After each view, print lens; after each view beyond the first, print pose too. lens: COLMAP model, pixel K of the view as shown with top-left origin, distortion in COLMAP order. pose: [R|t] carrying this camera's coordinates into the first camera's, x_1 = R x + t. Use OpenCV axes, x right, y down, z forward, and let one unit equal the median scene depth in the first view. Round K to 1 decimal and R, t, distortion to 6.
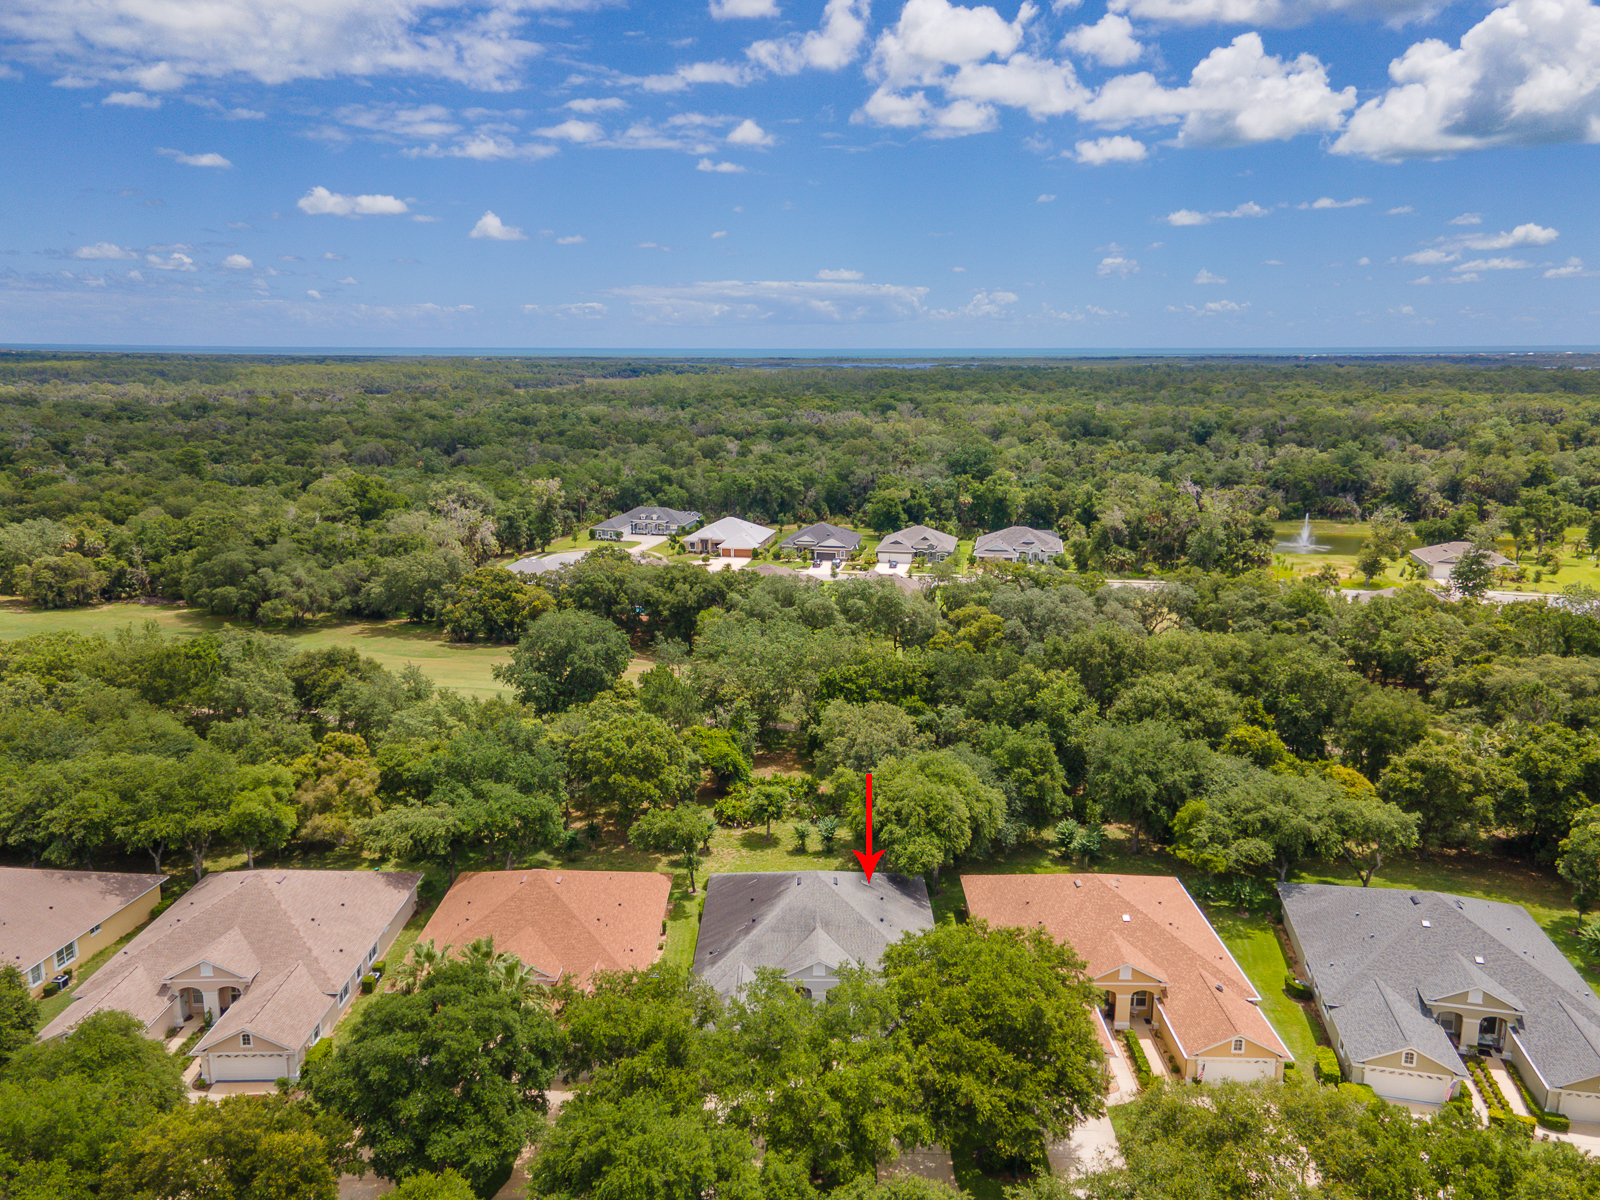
lens RADIAL K [[1182.9, 0, 795.2], [0, 1182.9, 599.7], [0, 0, 1]] dist [0.005656, 0.078281]
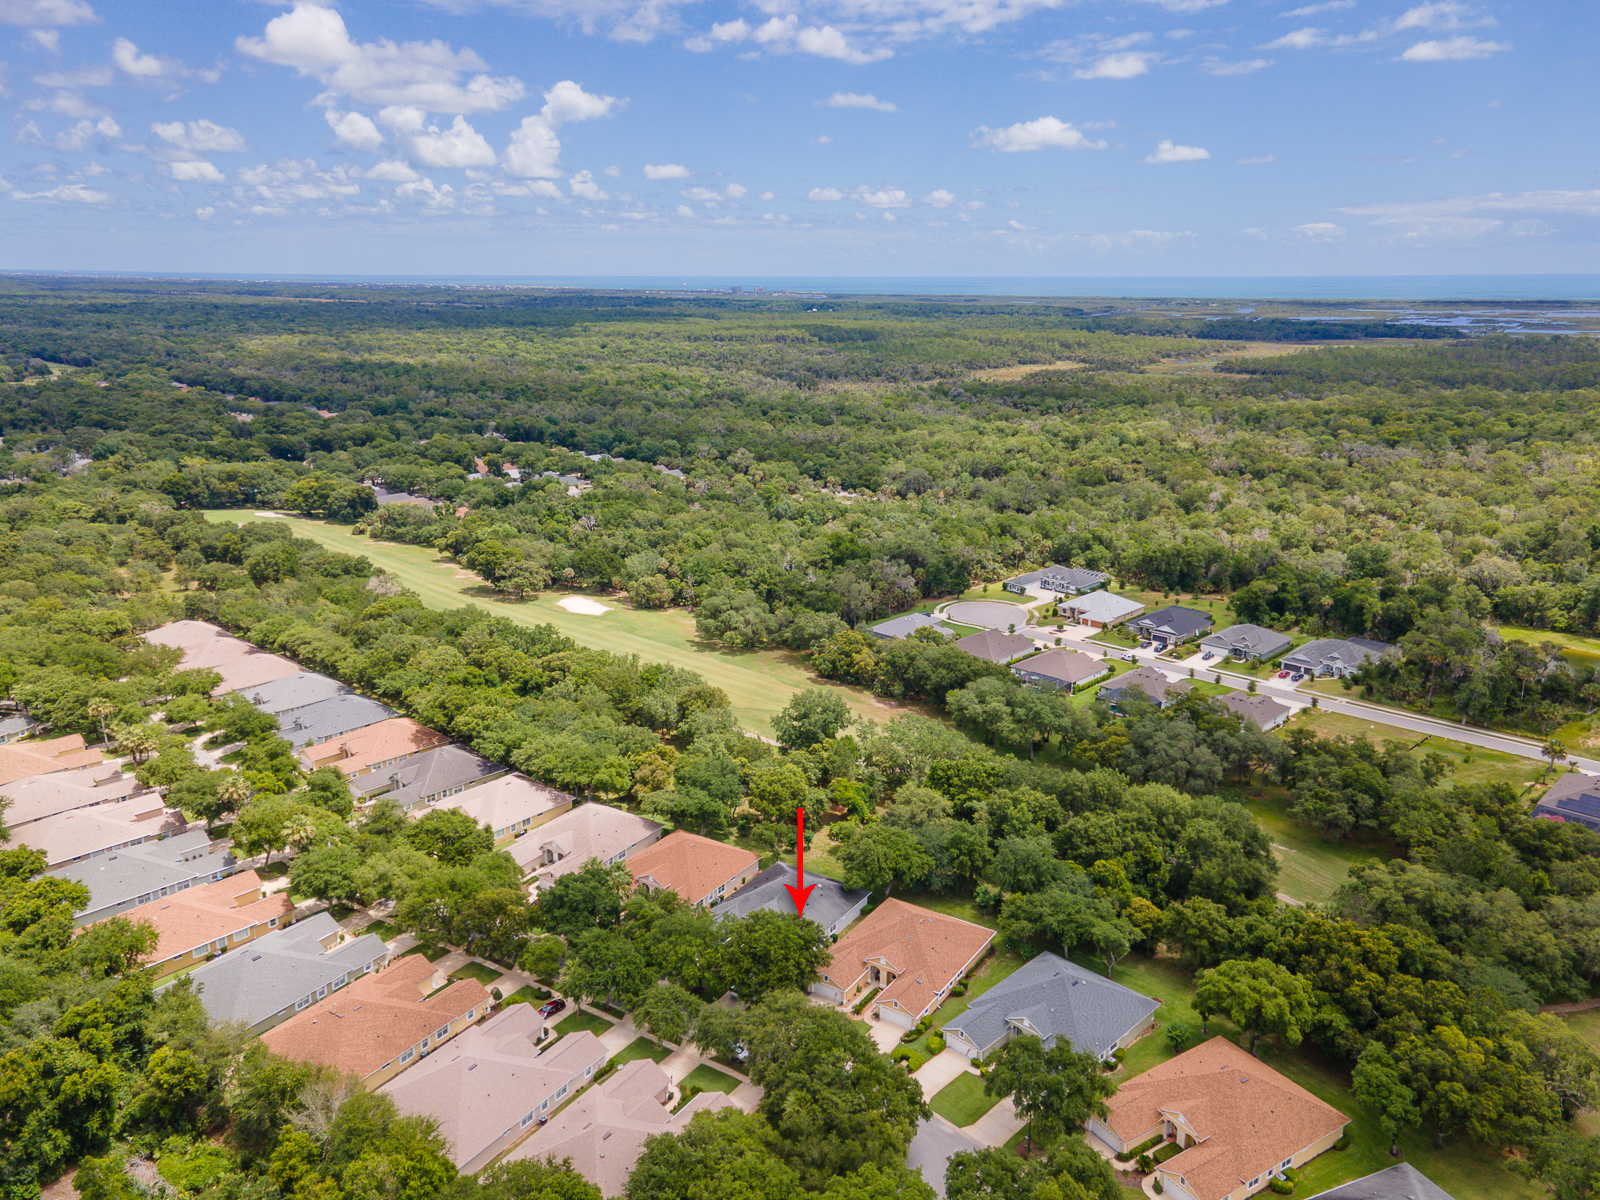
lens RADIAL K [[1163.5, 0, 790.0], [0, 1163.5, 601.6], [0, 0, 1]] dist [0.039620, 0.002141]
pose [[0.839606, 0.145114, -0.523454, 0.826601], [-0.116097, 0.989327, 0.088049, -0.339528], [0.530645, -0.013155, 0.847492, -0.575533]]
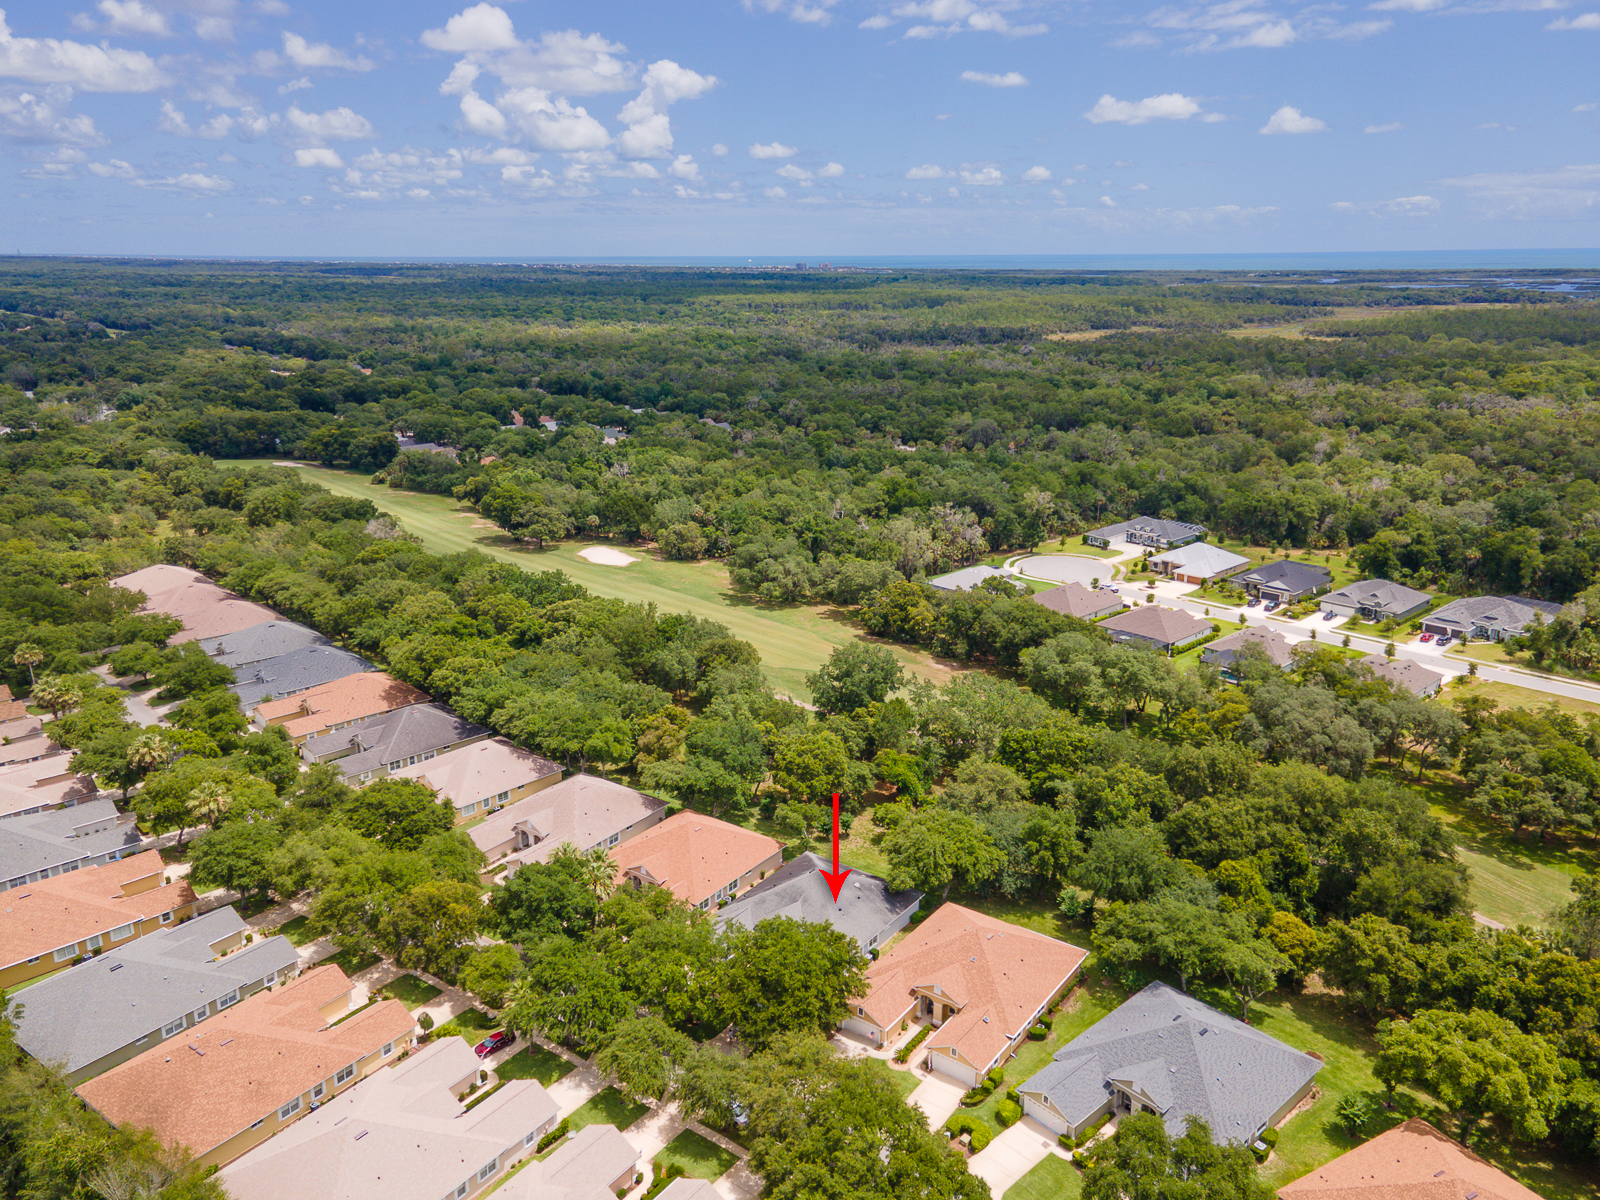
lens RADIAL K [[1163.5, 0, 790.0], [0, 1163.5, 601.6], [0, 0, 1]] dist [0.039620, 0.002141]
pose [[0.808959, 0.161988, -0.565106, 0.668507], [-0.119282, 0.986519, 0.112032, -0.242025], [0.575636, -0.023222, 0.817376, -0.238350]]
